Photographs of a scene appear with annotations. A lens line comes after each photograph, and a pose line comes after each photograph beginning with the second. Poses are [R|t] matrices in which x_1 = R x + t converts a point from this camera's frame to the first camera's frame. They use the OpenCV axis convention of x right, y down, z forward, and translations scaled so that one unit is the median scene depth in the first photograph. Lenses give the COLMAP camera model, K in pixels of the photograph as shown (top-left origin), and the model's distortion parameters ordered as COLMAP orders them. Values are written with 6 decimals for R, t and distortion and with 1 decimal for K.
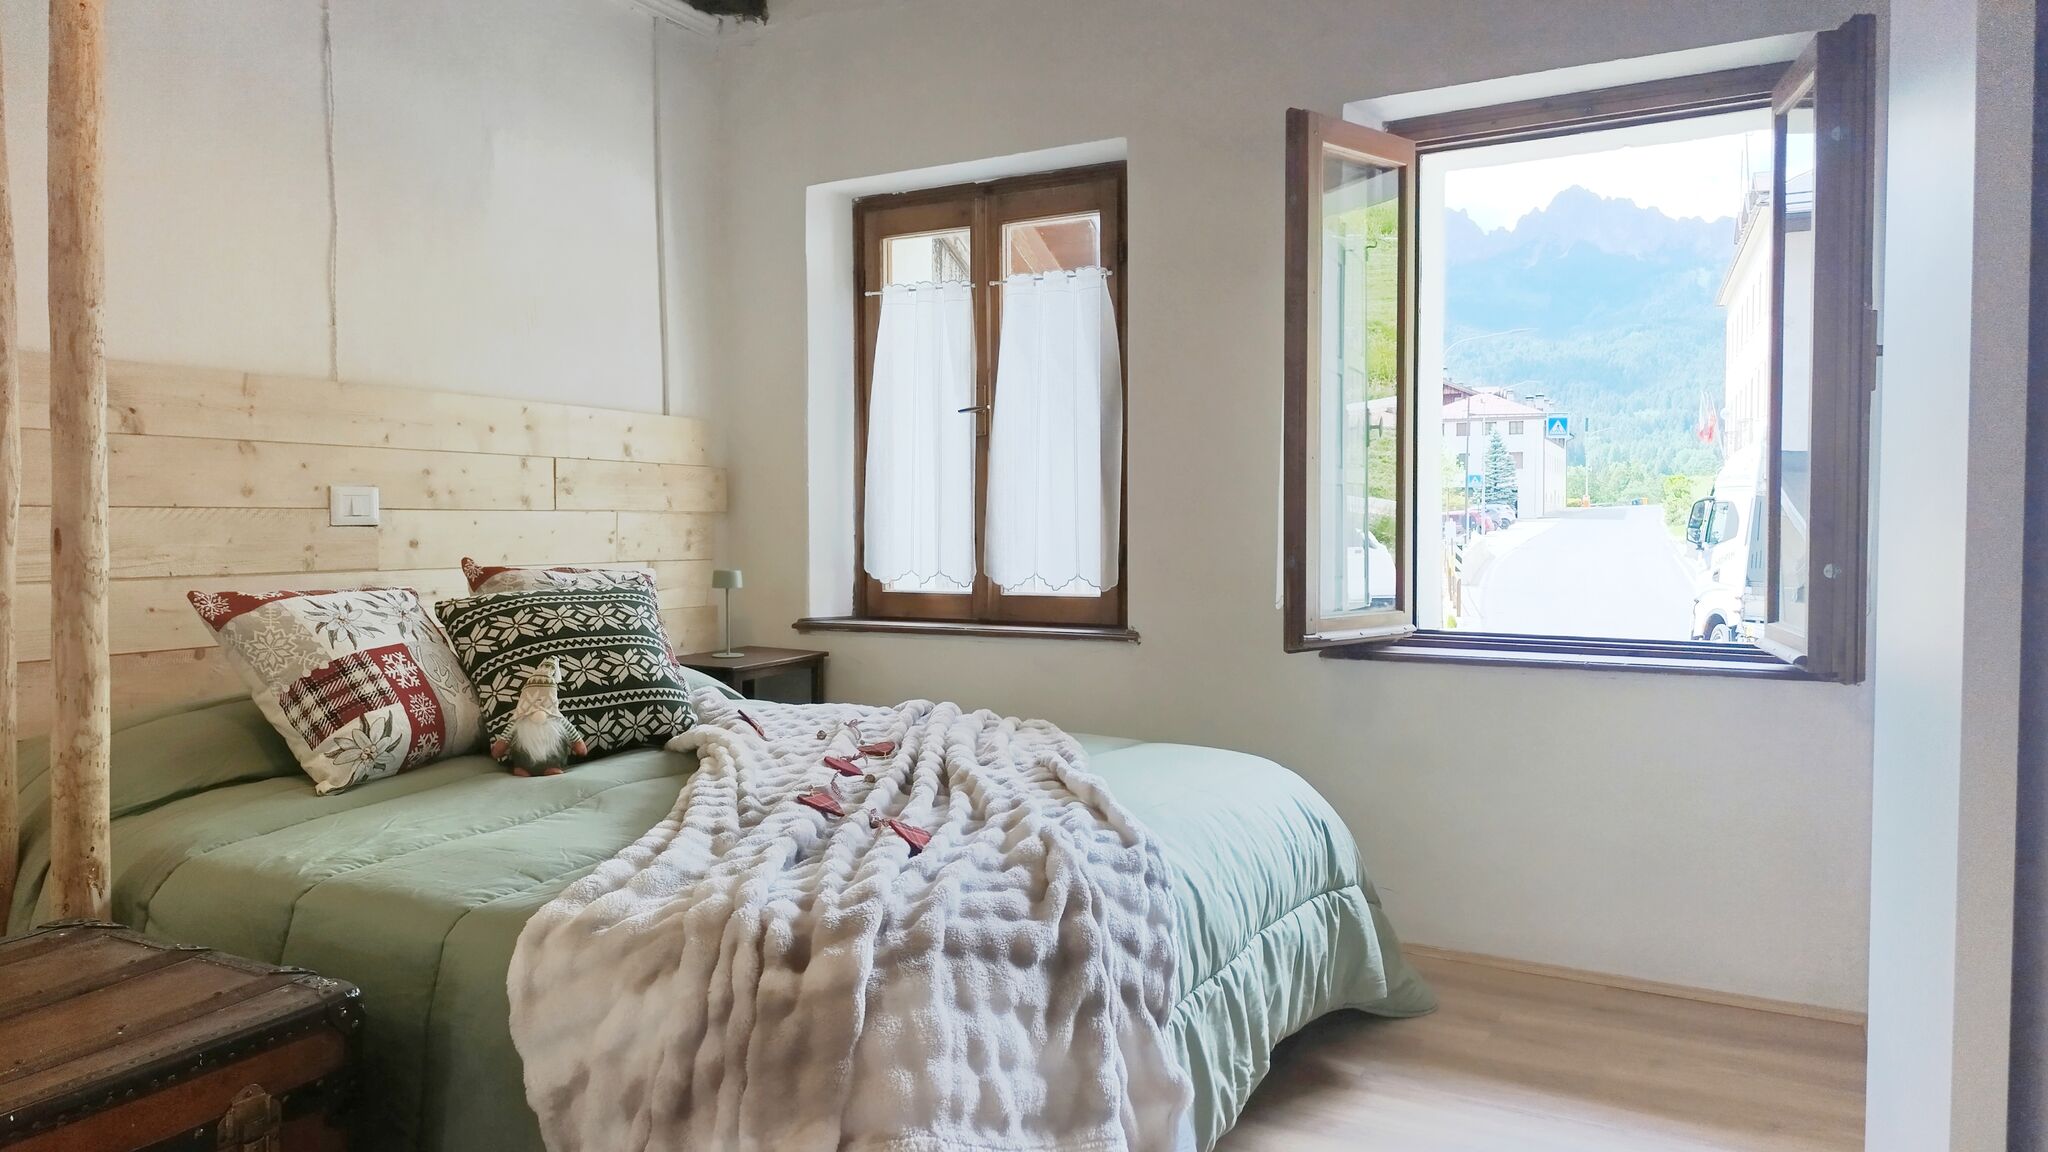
lens RADIAL K [[1402.4, 0, 1030.4], [0, 1402.4, 556.1], [0, 0, 1]] dist [0.046797, -0.053360]
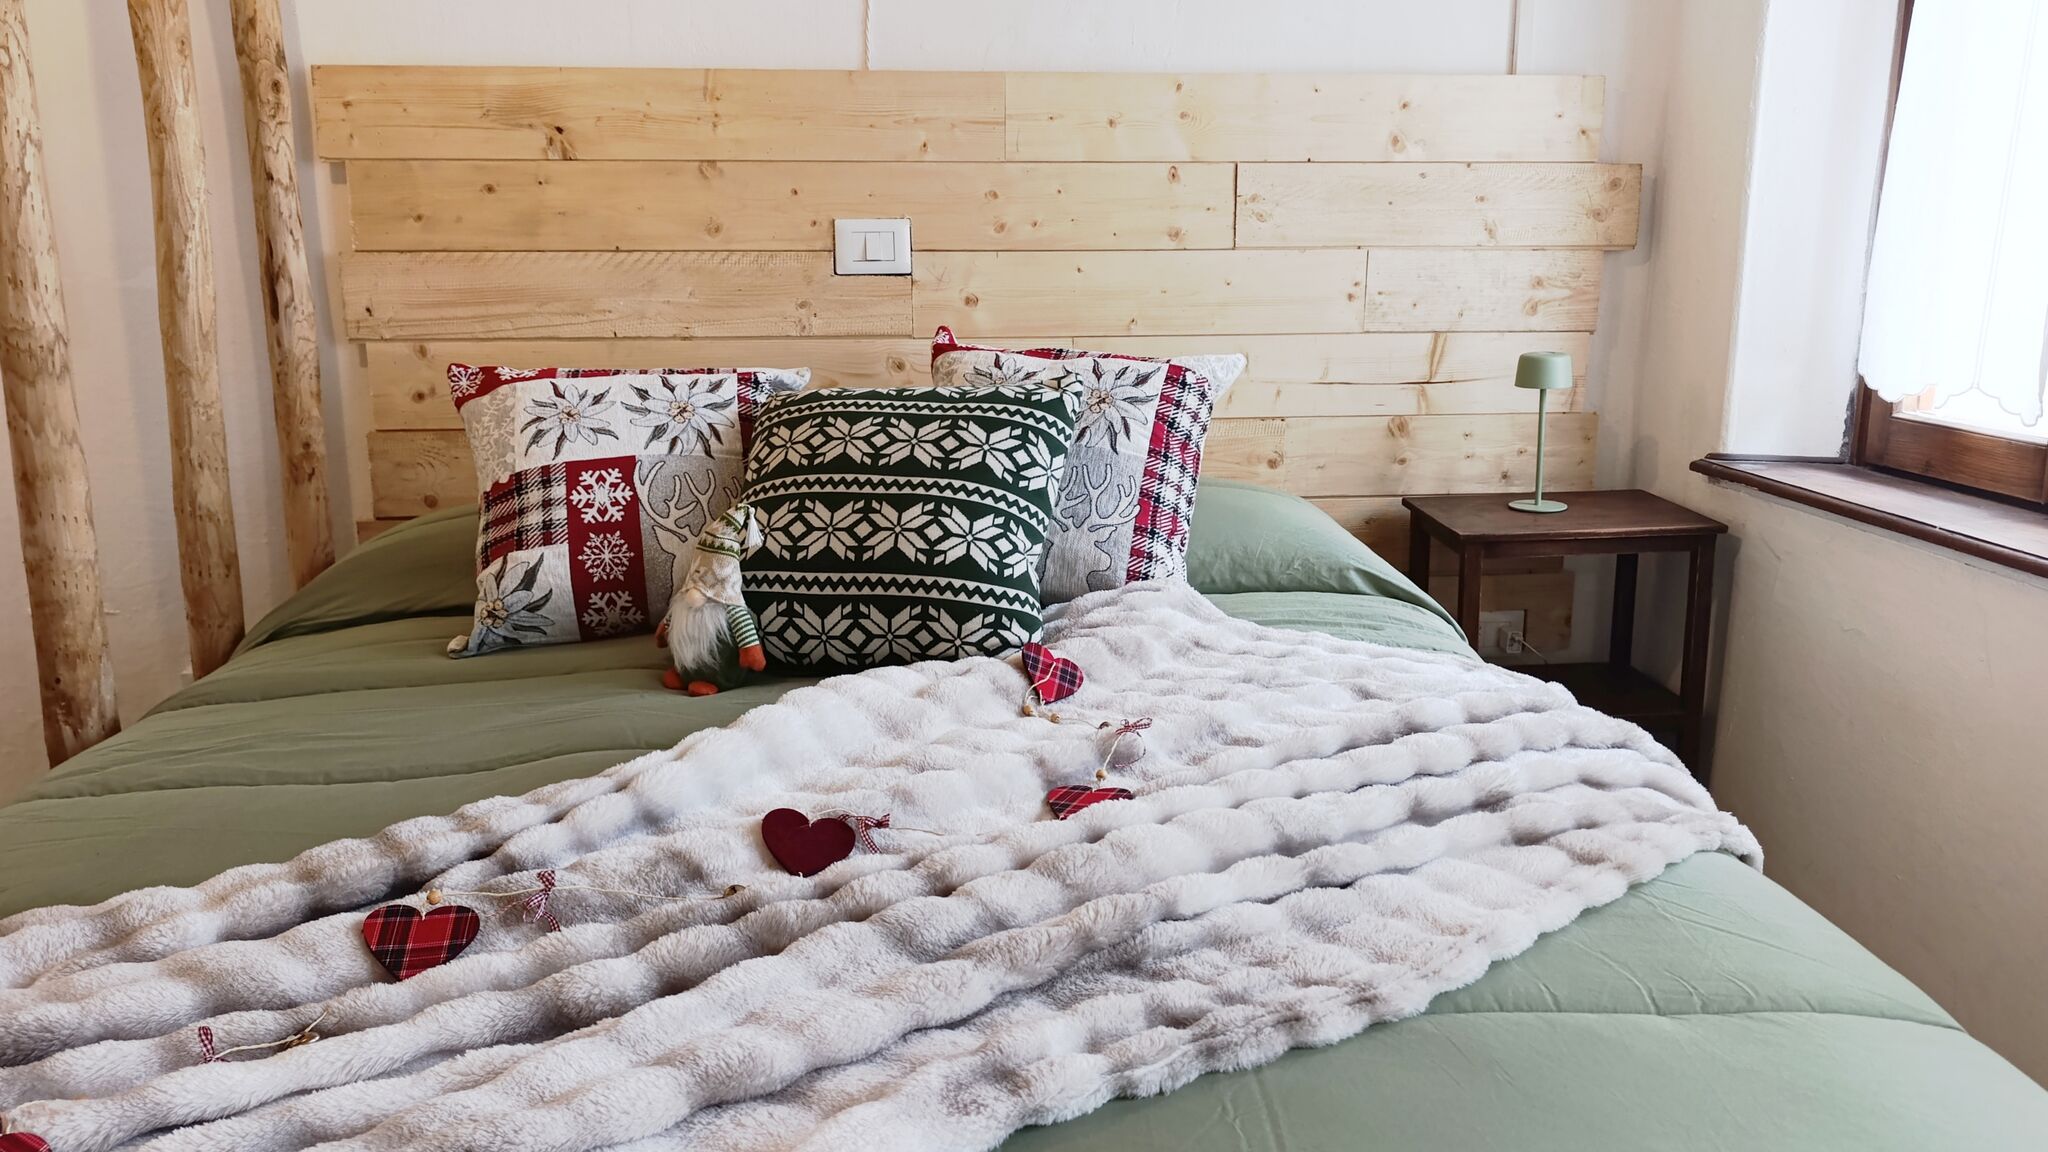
lens RADIAL K [[1528.0, 0, 1026.7], [0, 1528.0, 563.0], [0, 0, 1]] dist [0.040983, -0.054082]
pose [[0.534071, 0.173951, -0.827350, 0.275610], [-0.017806, 0.980701, 0.194699, -0.034759], [0.845252, -0.089252, 0.526862, 0.723075]]
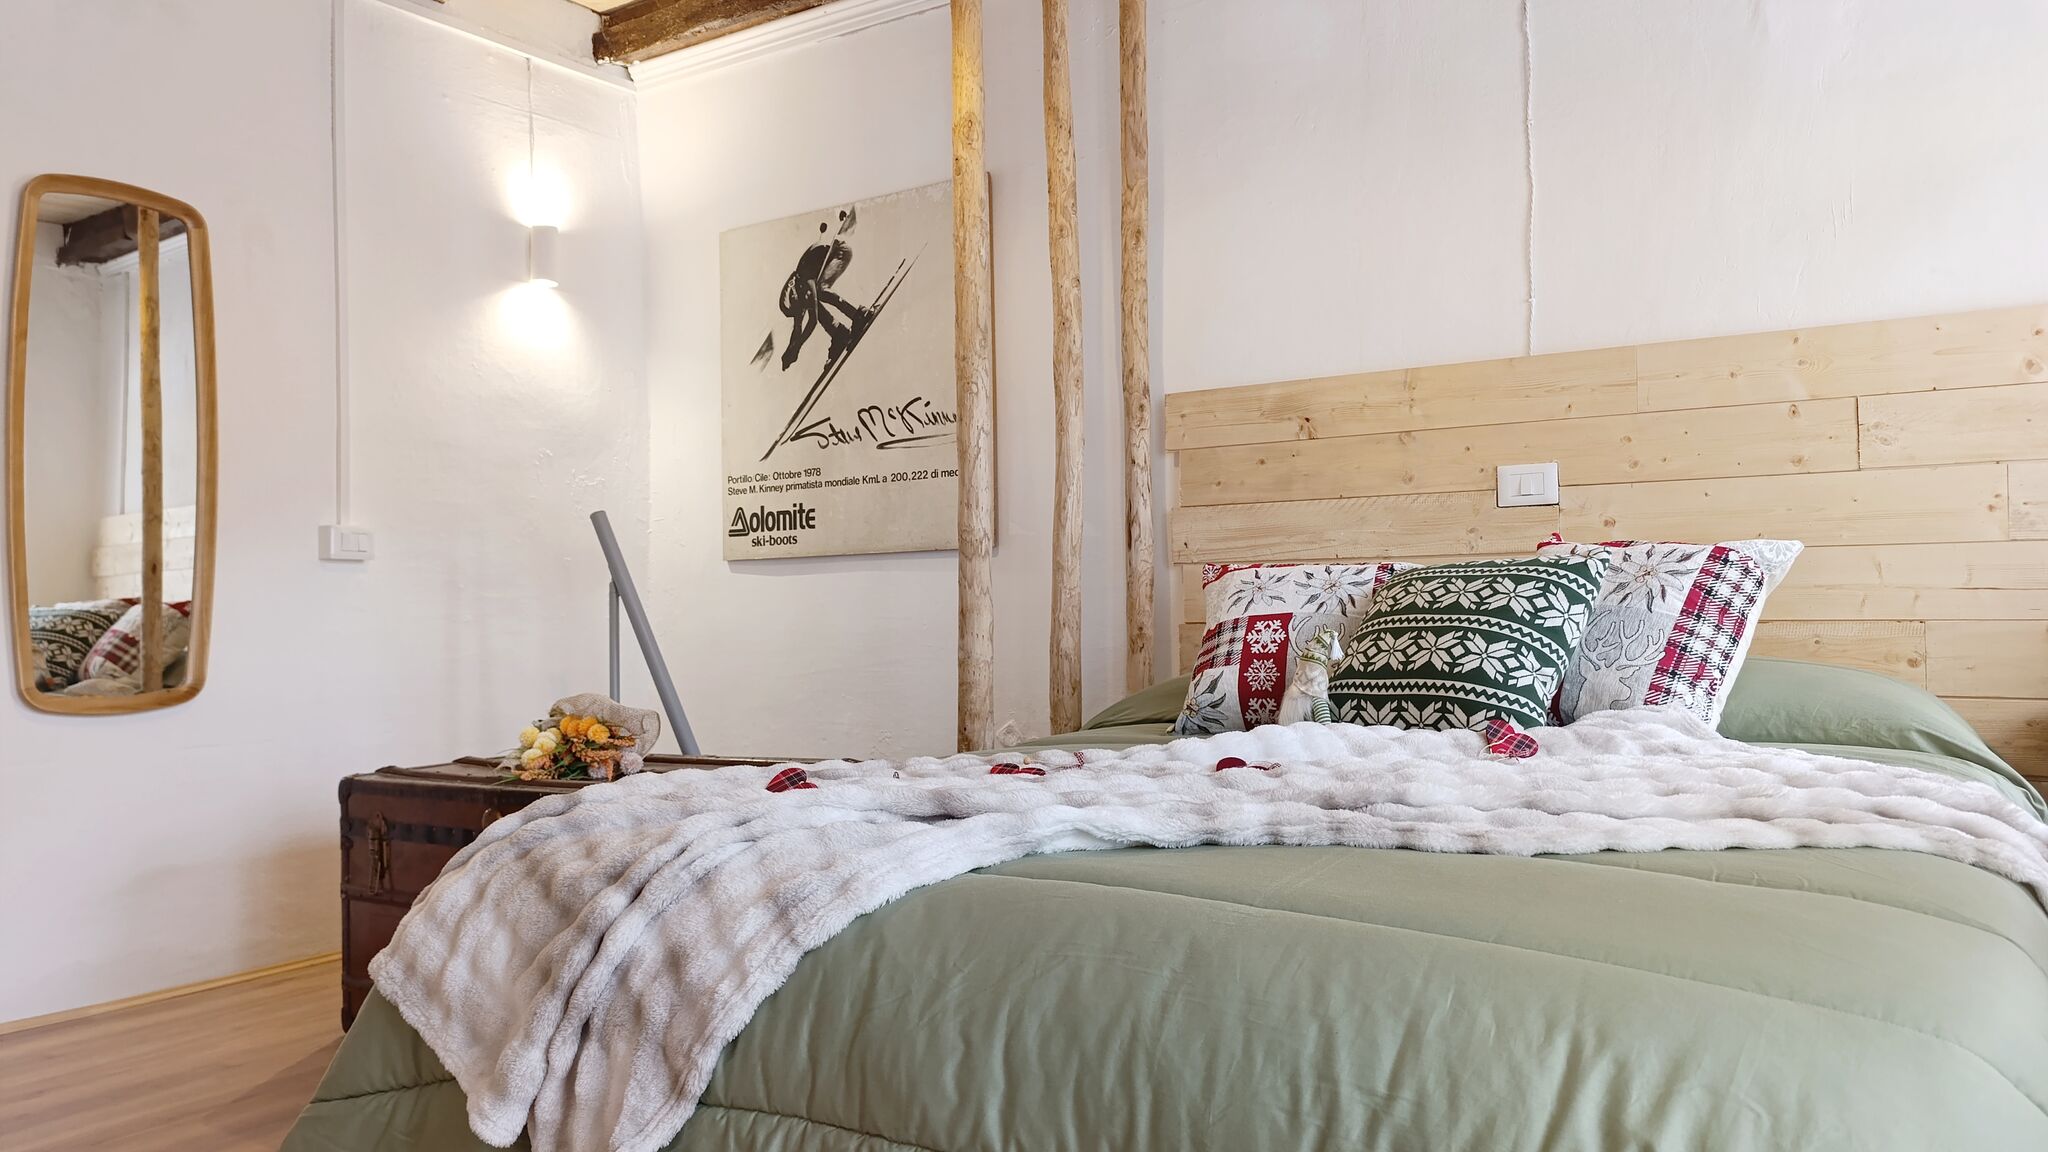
lens RADIAL K [[1402.4, 0, 1025.3], [0, 1402.4, 577.4], [0, 0, 1]] dist [0.046797, -0.053360]
pose [[-0.099854, -0.020613, -0.994789, 0.557488], [-0.013320, 0.999723, -0.019378, 0.055490], [0.994913, 0.011316, -0.100101, 0.862835]]
